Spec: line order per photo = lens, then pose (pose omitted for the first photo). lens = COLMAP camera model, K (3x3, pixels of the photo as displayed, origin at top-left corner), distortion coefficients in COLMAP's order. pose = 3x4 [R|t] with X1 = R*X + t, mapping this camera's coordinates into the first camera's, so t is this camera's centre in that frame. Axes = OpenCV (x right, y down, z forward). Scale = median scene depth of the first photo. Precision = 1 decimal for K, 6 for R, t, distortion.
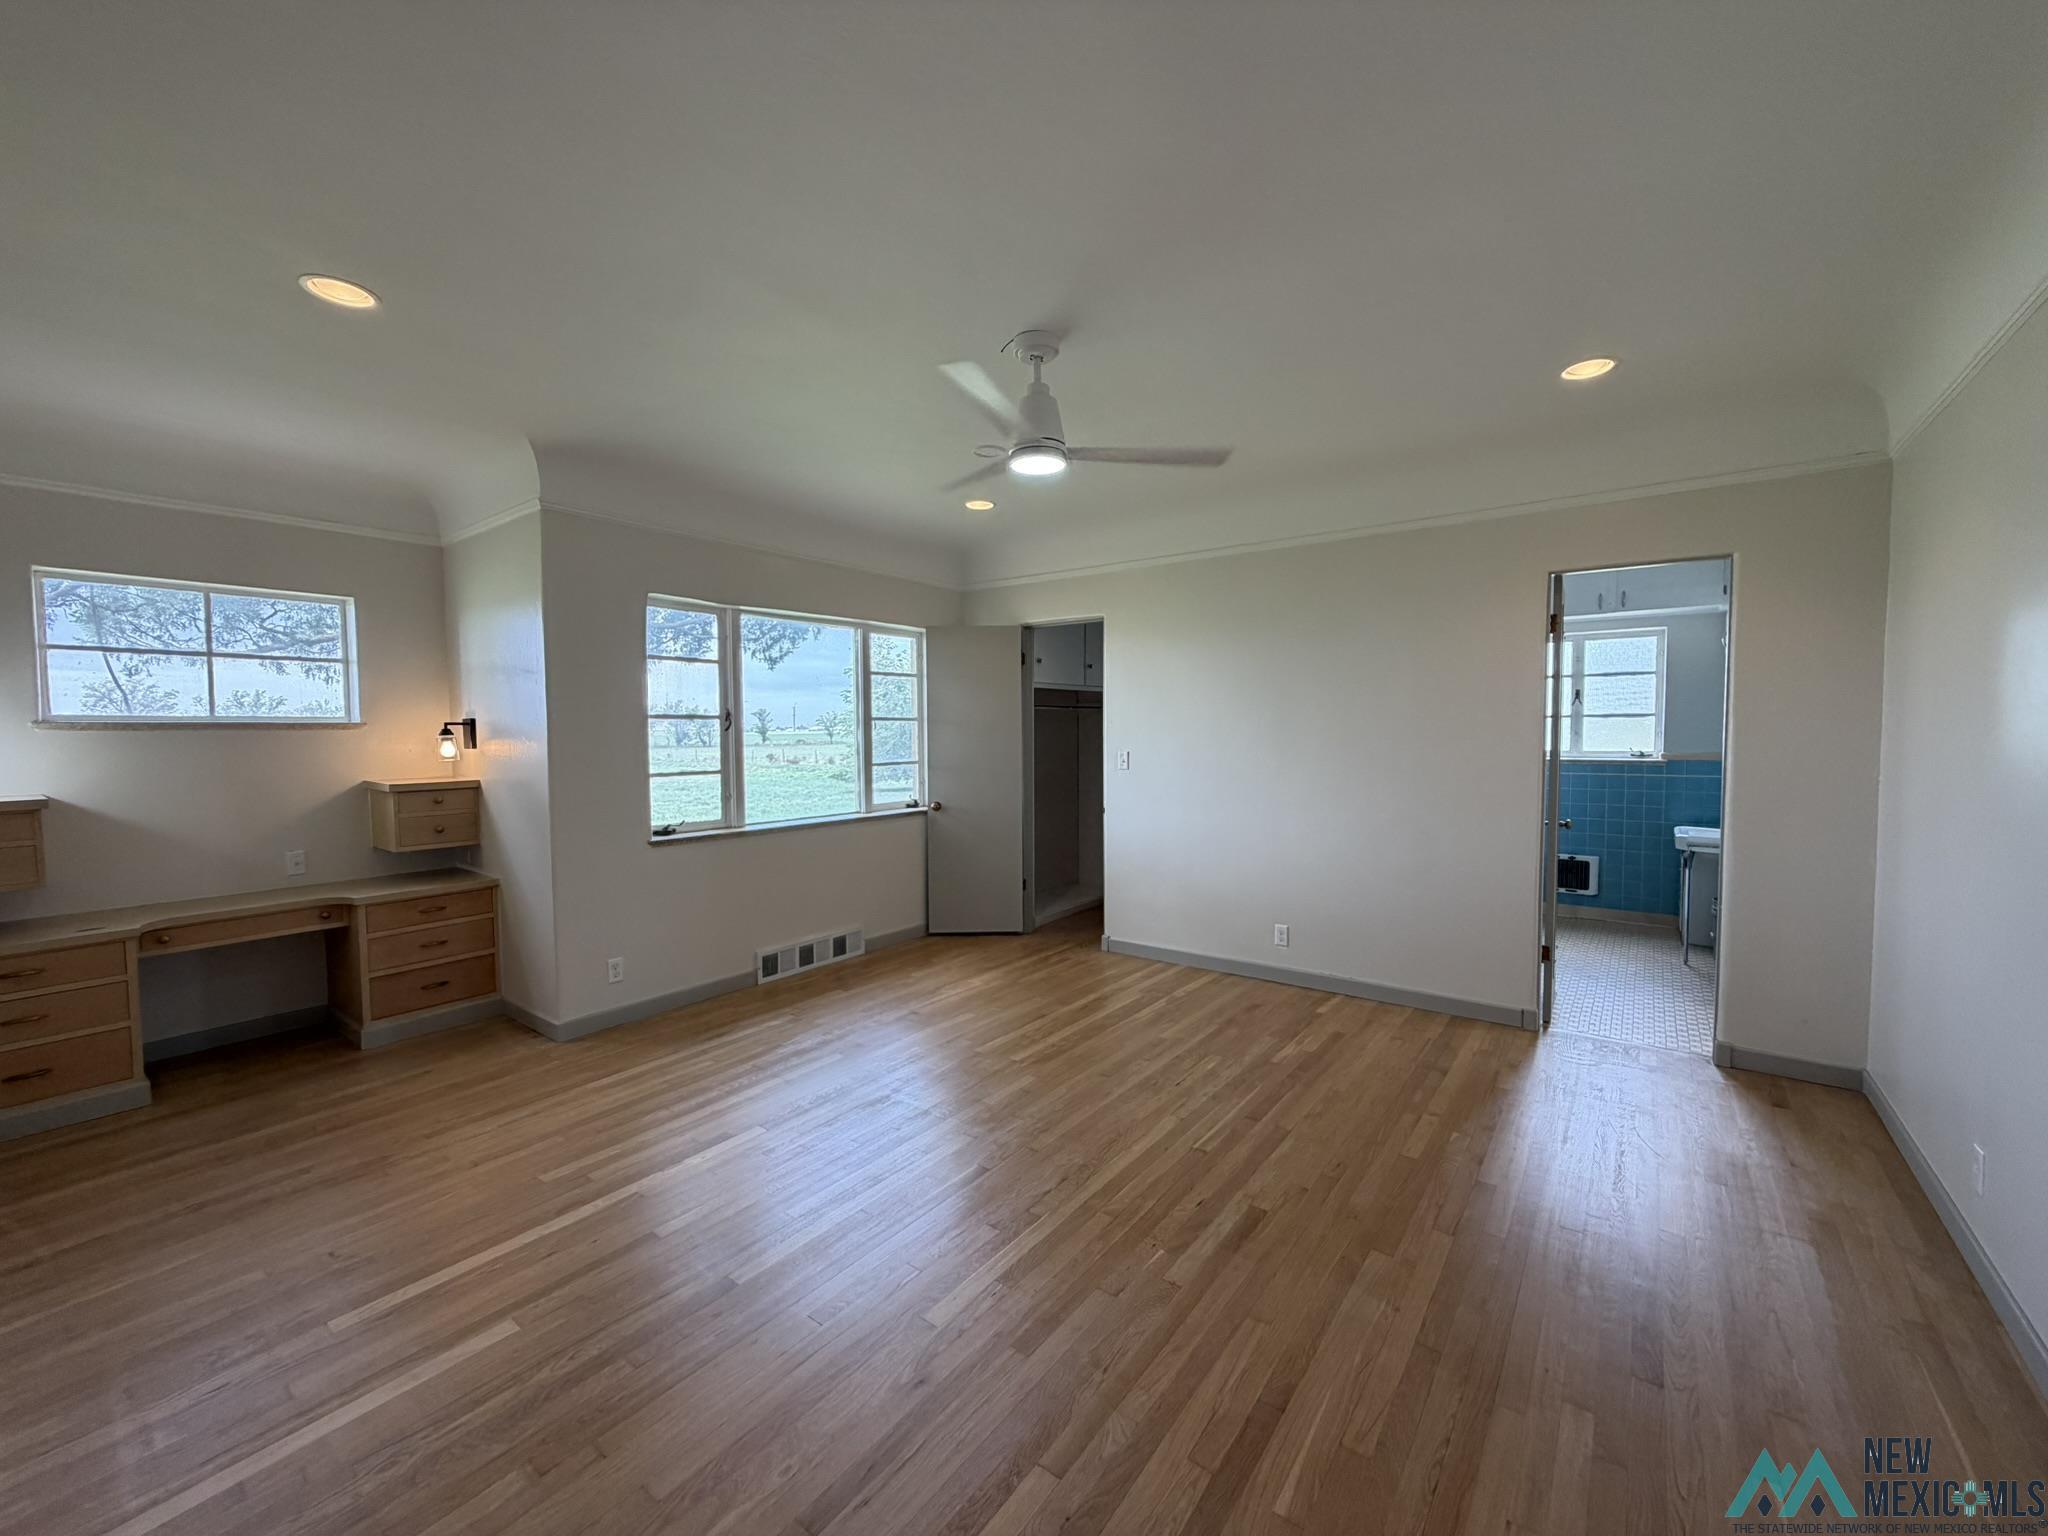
lens RADIAL K [[817.5, 0, 1006.0], [0, 817.5, 773.4], [0, 0, 1]] dist [0.002523, 0.000251]
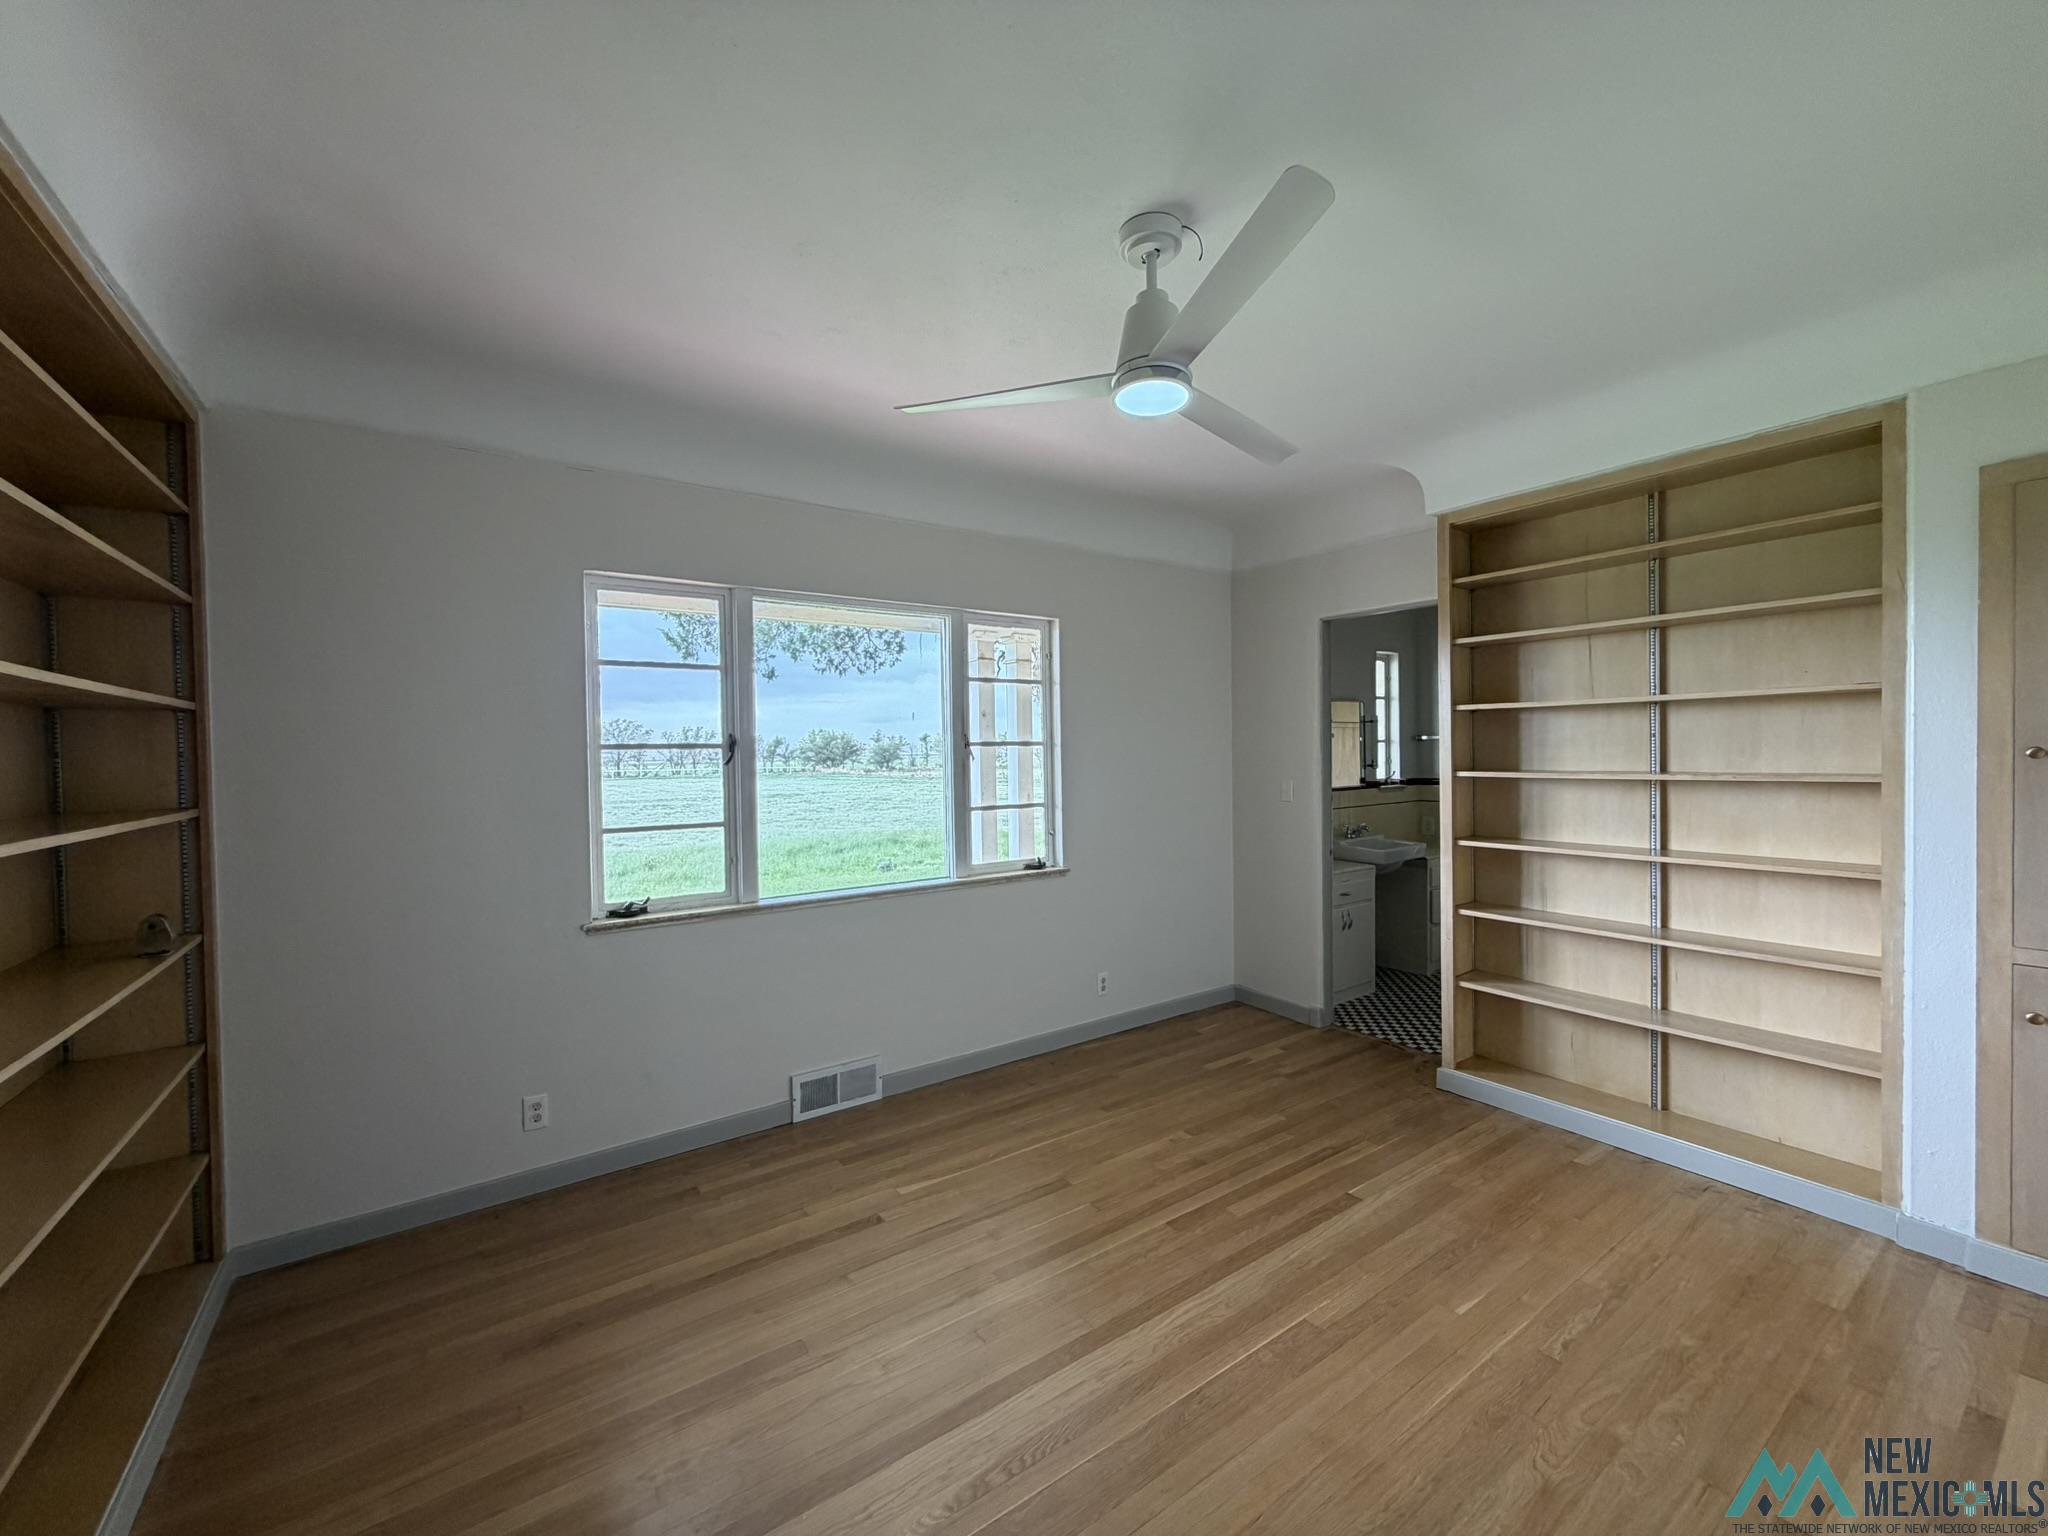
lens RADIAL K [[817.5, 0, 1022.8], [0, 817.5, 775.9], [0, 0, 1]] dist [0.002523, 0.000251]
pose [[0.954334, -0.011939, -0.298504, 0.129048], [0.002585, 0.999494, -0.031711, -0.023896], [0.298731, 0.029491, 0.953881, 0.476479]]
